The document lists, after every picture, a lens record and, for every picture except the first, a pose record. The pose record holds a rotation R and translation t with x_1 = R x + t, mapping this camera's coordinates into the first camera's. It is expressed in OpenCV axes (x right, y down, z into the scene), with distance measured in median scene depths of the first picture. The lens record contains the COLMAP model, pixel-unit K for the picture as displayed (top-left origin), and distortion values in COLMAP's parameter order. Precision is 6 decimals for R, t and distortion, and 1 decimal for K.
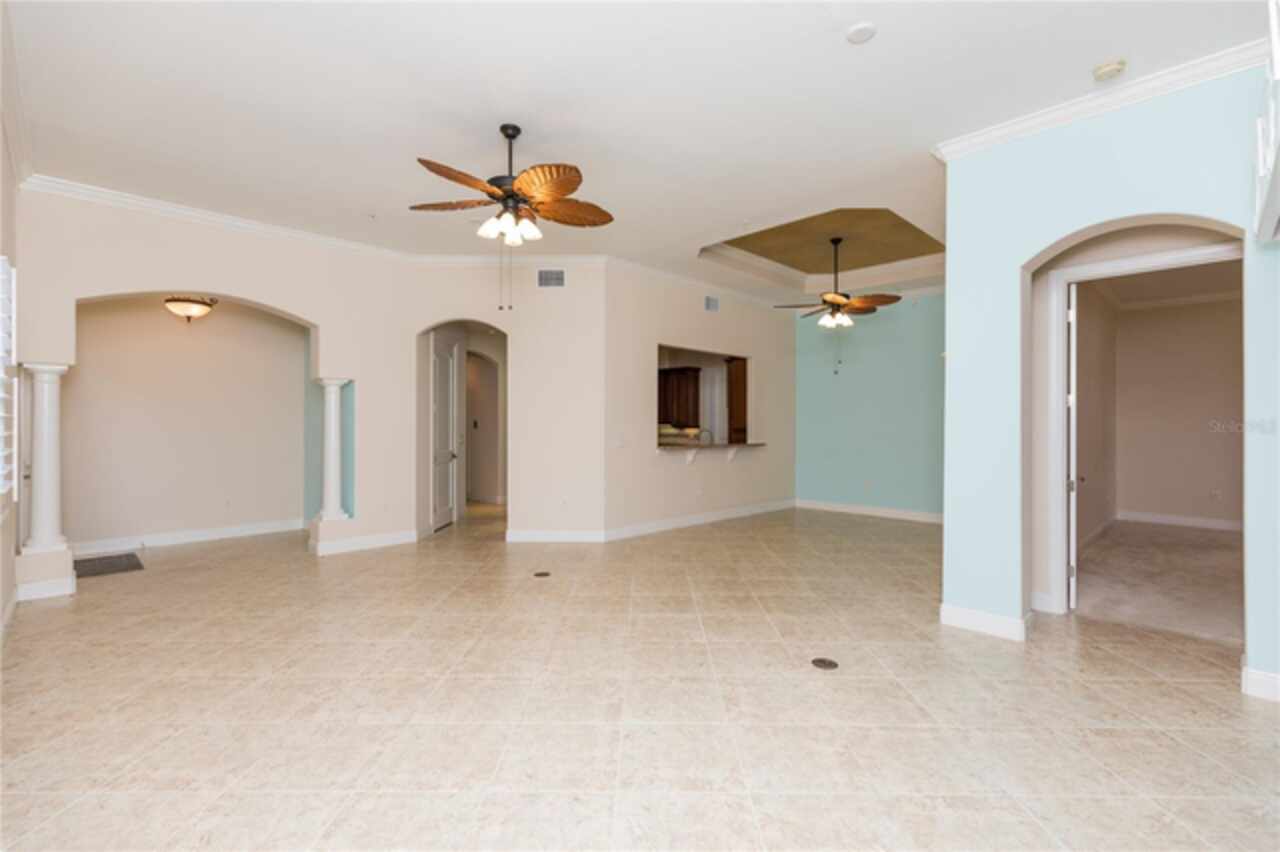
lens RADIAL K [[581.4, 0, 648.1], [0, 581.4, 427.2], [0, 0, 1]] dist [0.014782, 0.000360]
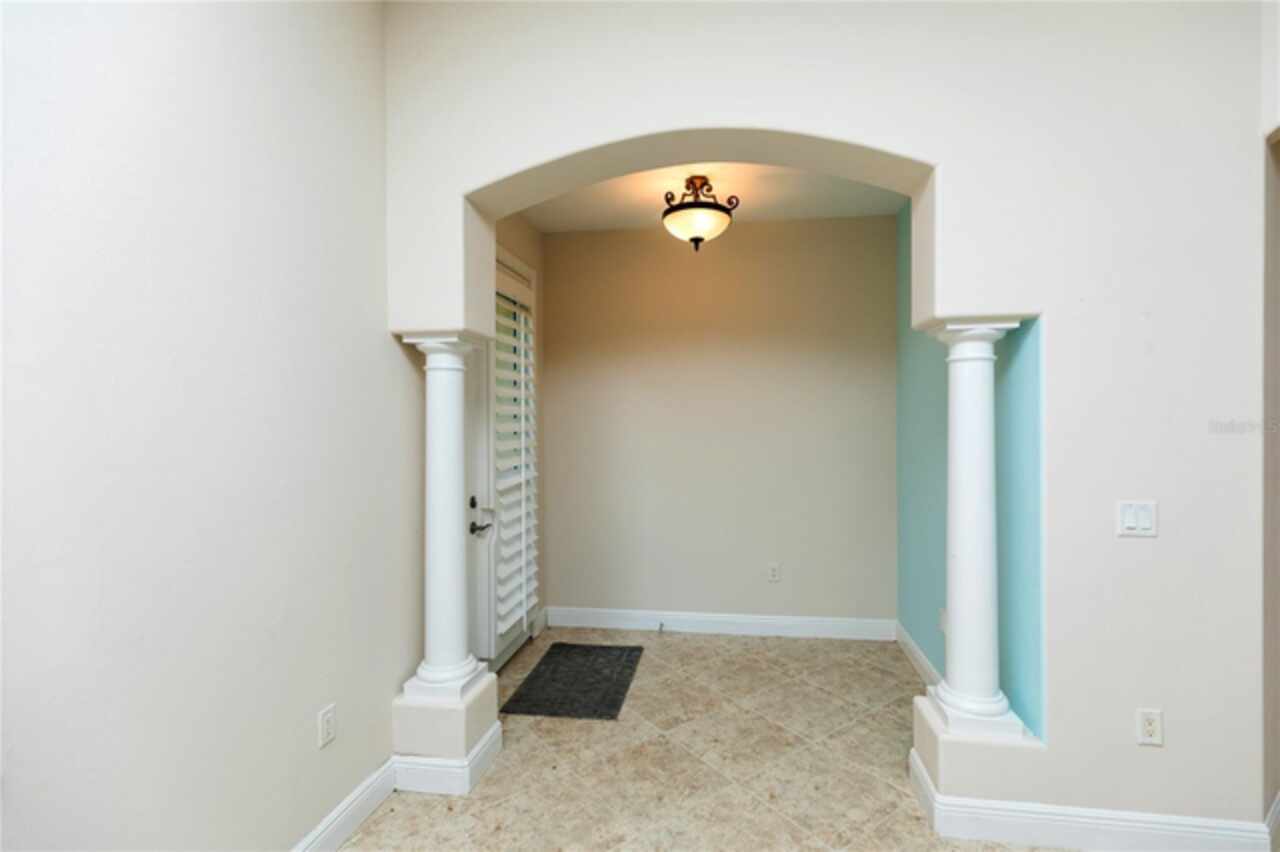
lens RADIAL K [[581.4, 0, 640.4], [0, 581.4, 427.8], [0, 0, 1]] dist [0.014782, 0.000360]
pose [[0.588382, 0.000588, -0.808583, -0.471931], [0.000917, 0.999999, 0.001394, -0.022901], [0.808583, -0.001562, 0.588380, 0.795003]]
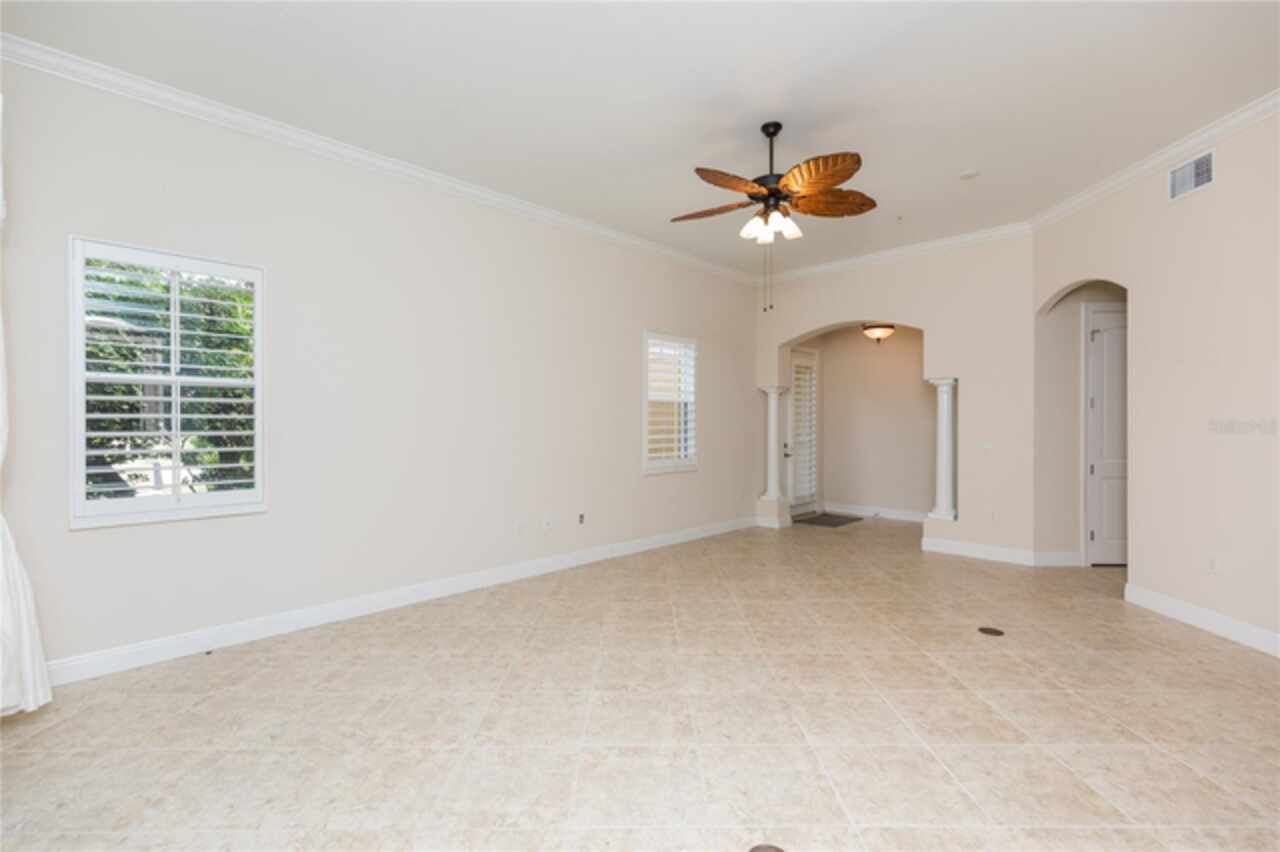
lens RADIAL K [[581.4, 0, 636.2], [0, 581.4, 423.5], [0, 0, 1]] dist [0.014782, 0.000360]
pose [[-0.015823, -0.000172, -0.999875, 0.593101], [-0.006041, 0.999982, -0.000077, -0.002681], [0.999857, 0.006039, -0.015823, 0.612351]]
